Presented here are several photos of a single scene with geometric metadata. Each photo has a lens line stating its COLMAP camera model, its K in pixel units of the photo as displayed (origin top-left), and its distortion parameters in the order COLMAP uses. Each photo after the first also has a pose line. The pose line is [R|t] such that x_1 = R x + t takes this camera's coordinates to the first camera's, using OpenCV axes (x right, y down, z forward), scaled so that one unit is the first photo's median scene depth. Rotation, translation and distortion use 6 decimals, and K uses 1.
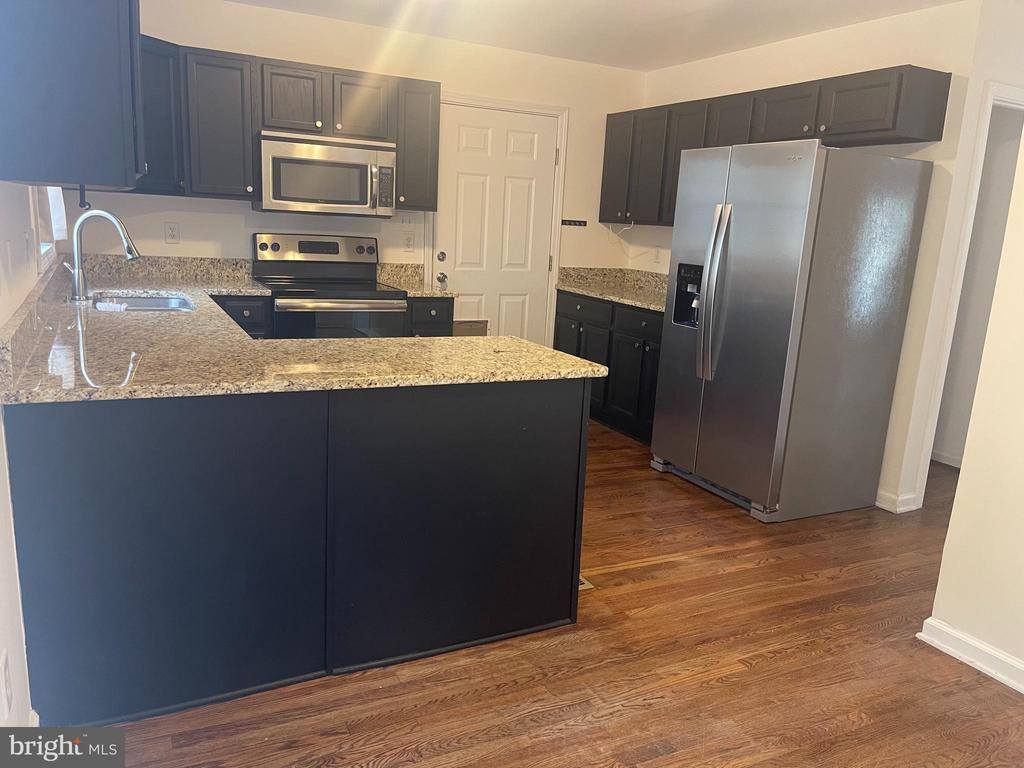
lens RADIAL K [[777.4, 0, 514.4], [0, 777.4, 390.9], [0, 0, 1]] dist [0.082556, -0.106497]
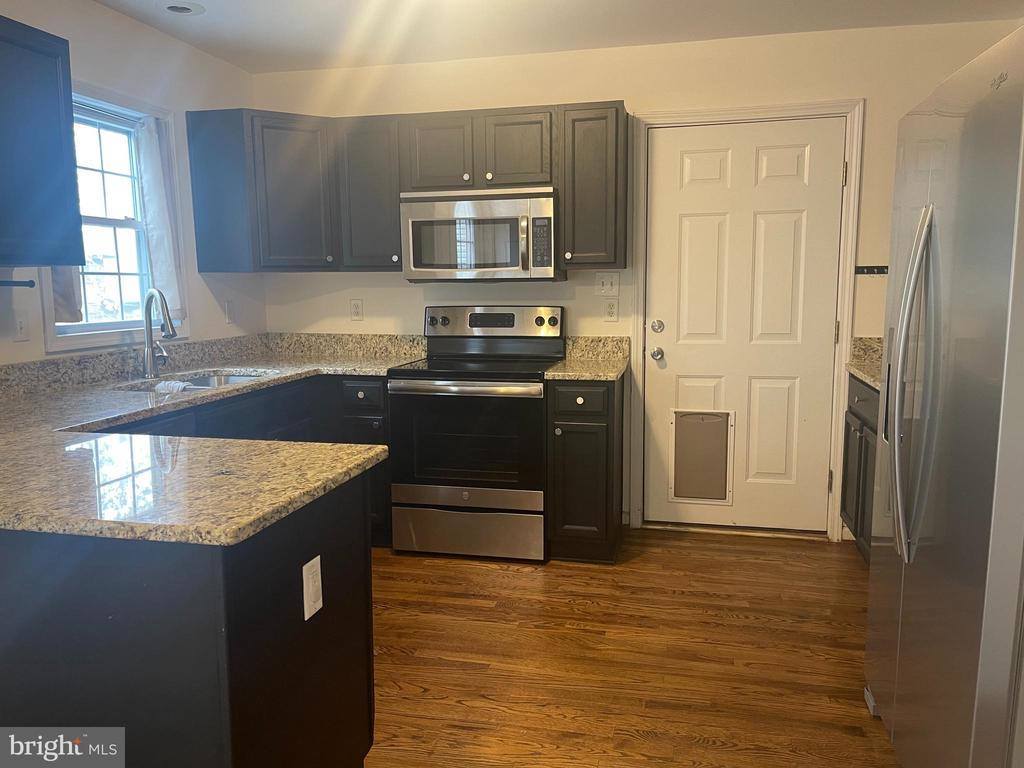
lens RADIAL K [[777.4, 0, 514.4], [0, 777.4, 390.9], [0, 0, 1]] dist [0.082556, -0.106497]
pose [[0.763727, 0.030545, -0.644816, 0.330335], [-0.091407, 0.993932, -0.061181, -0.058760], [0.639035, 0.105667, 0.761885, 0.392108]]
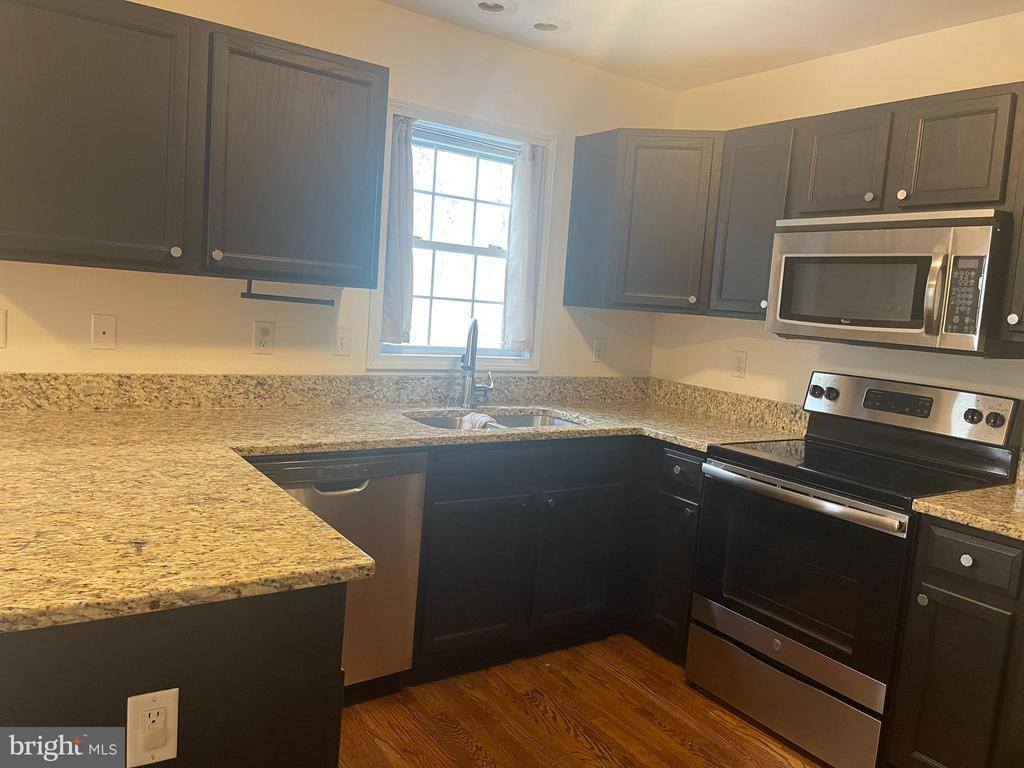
lens RADIAL K [[775.3, 0, 518.3], [0, 775.3, 376.7], [0, 0, 1]] dist [0.084179, -0.112326]
pose [[0.129060, 0.059166, -0.989870, 0.302228], [-0.282905, 0.958930, 0.020431, -0.138709], [0.950425, 0.277402, 0.140498, 0.668651]]
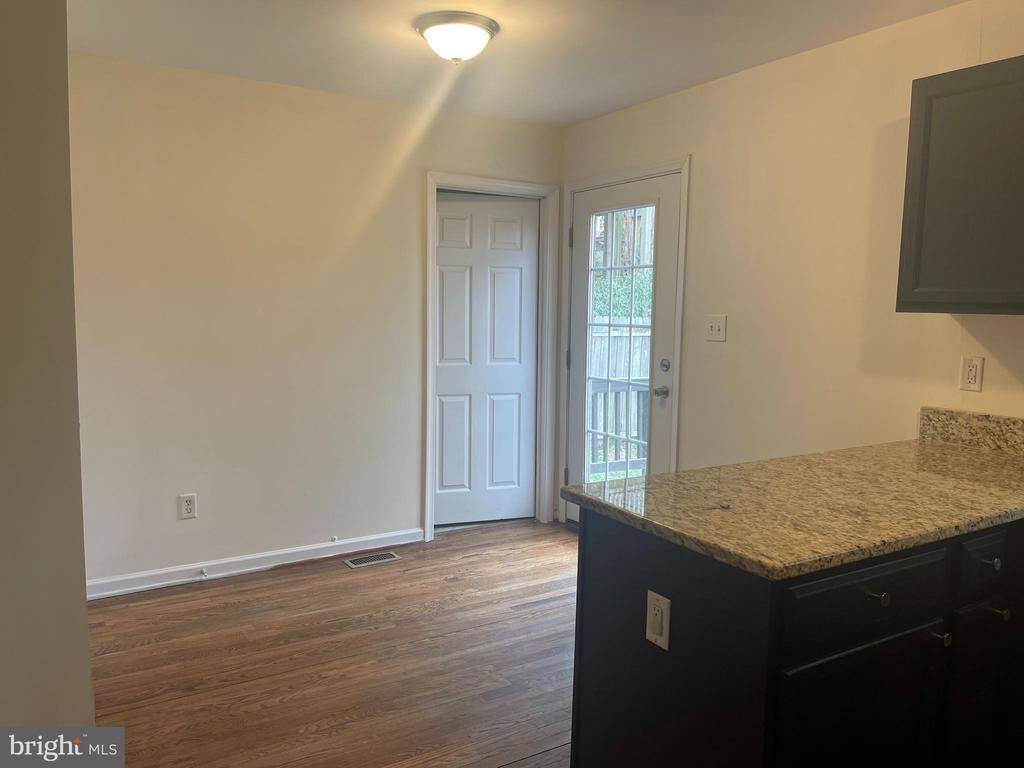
lens RADIAL K [[777.4, 0, 514.4], [0, 777.4, 390.9], [0, 0, 1]] dist [0.082556, -0.106497]
pose [[-0.993054, -0.061955, -0.100029, 0.142344], [-0.090942, 0.943579, 0.318416, -0.207892], [0.074658, 0.325301, -0.942659, 0.948234]]
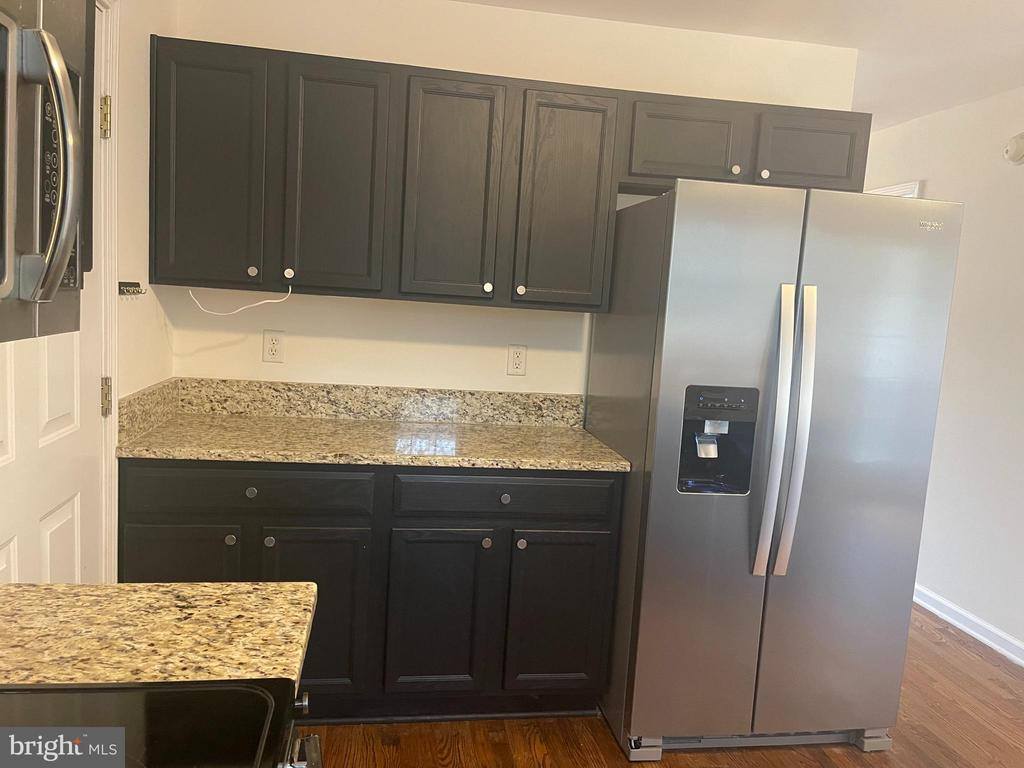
lens RADIAL K [[777.4, 0, 514.4], [0, 777.4, 390.9], [0, 0, 1]] dist [0.082556, -0.106497]
pose [[0.300948, -0.152943, 0.941296, -0.307034], [0.160807, 0.981060, 0.107991, -0.215392], [-0.939985, 0.118868, 0.319842, 0.850926]]
